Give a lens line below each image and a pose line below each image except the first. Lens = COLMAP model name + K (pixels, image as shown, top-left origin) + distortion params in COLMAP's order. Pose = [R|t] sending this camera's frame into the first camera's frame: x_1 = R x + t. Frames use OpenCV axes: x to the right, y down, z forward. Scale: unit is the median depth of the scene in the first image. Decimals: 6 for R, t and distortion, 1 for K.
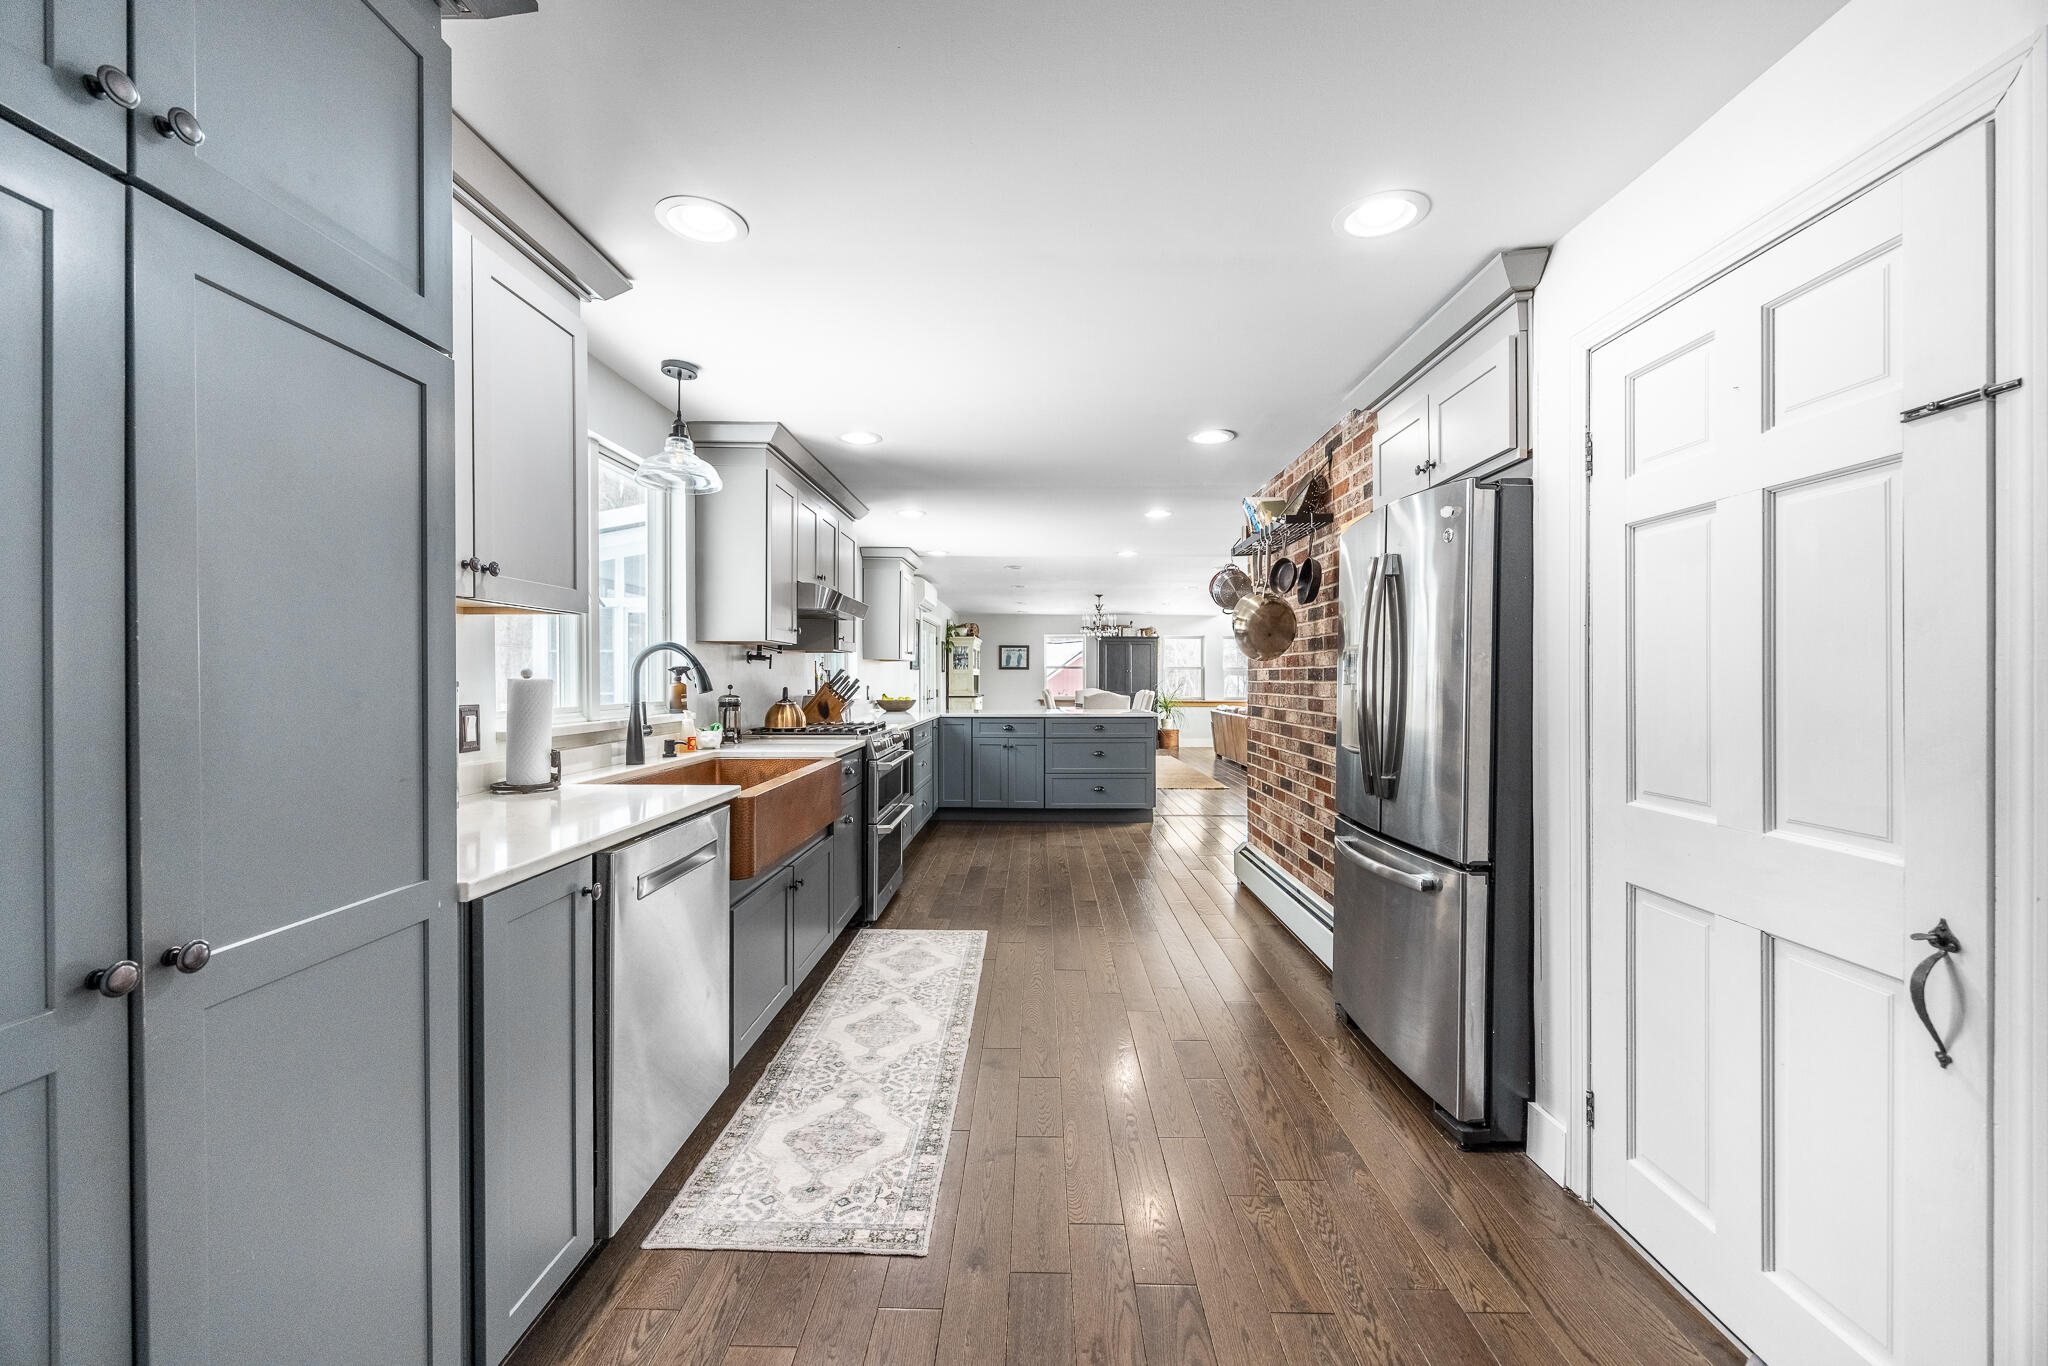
lens RADIAL K [[794.6, 0, 1023.8], [0, 794.6, 681.0], [0, 0, 1]] dist [-0.002246, 0.000008]
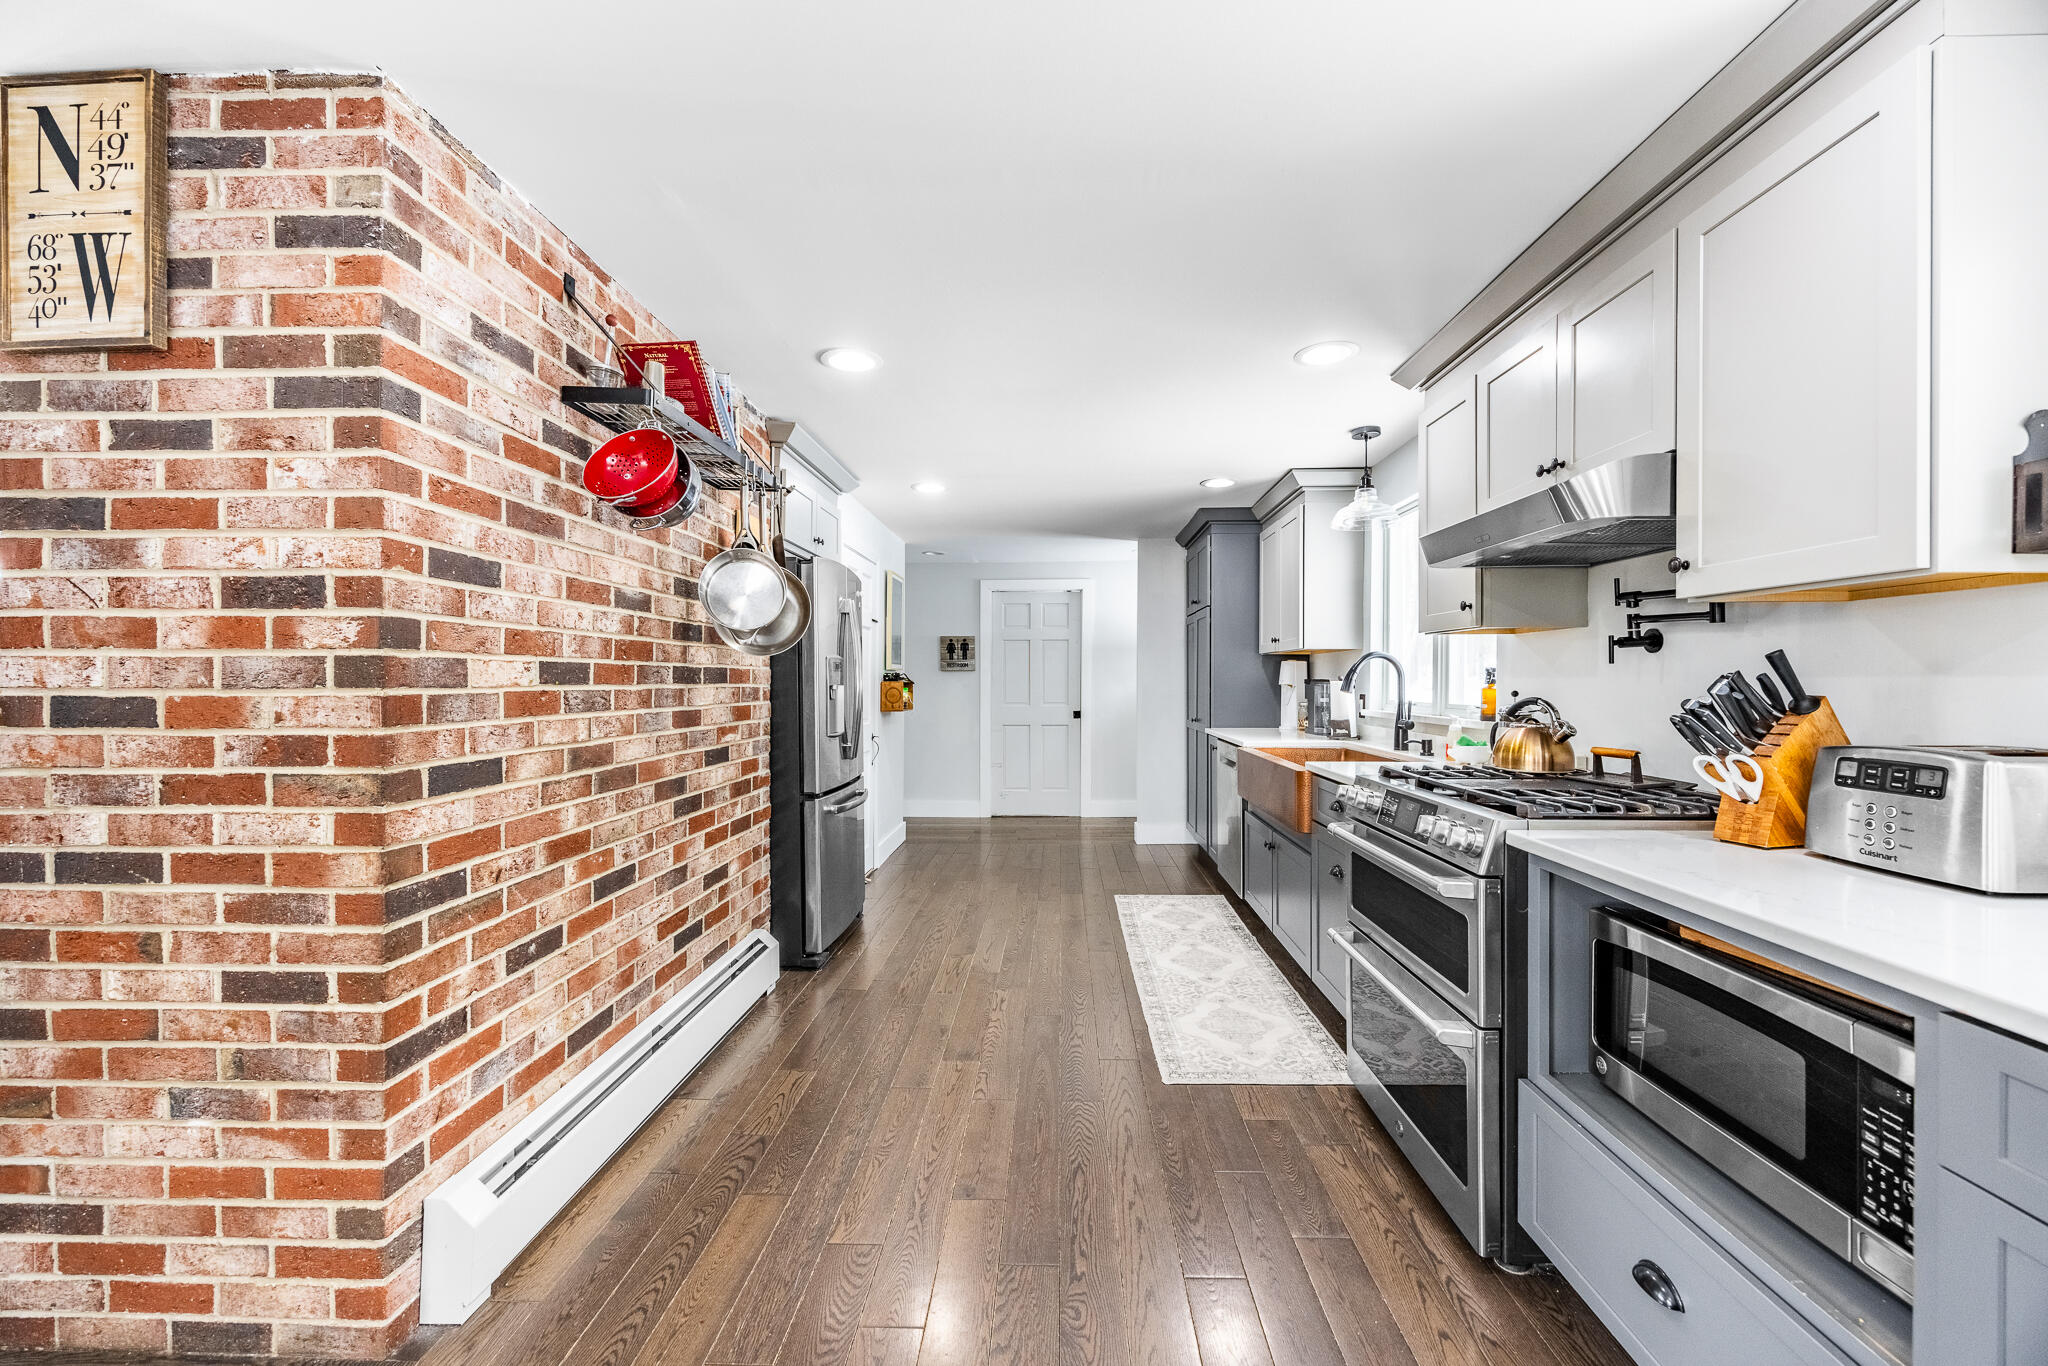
lens RADIAL K [[794.6, 0, 1030.9], [0, 794.6, 682.4], [0, 0, 1]] dist [-0.002246, 0.000008]
pose [[-0.999845, 0.002708, 0.017369, 0.050848], [0.002804, 0.999981, 0.005467, -0.004795], [-0.017354, 0.005515, -0.999834, 1.726500]]
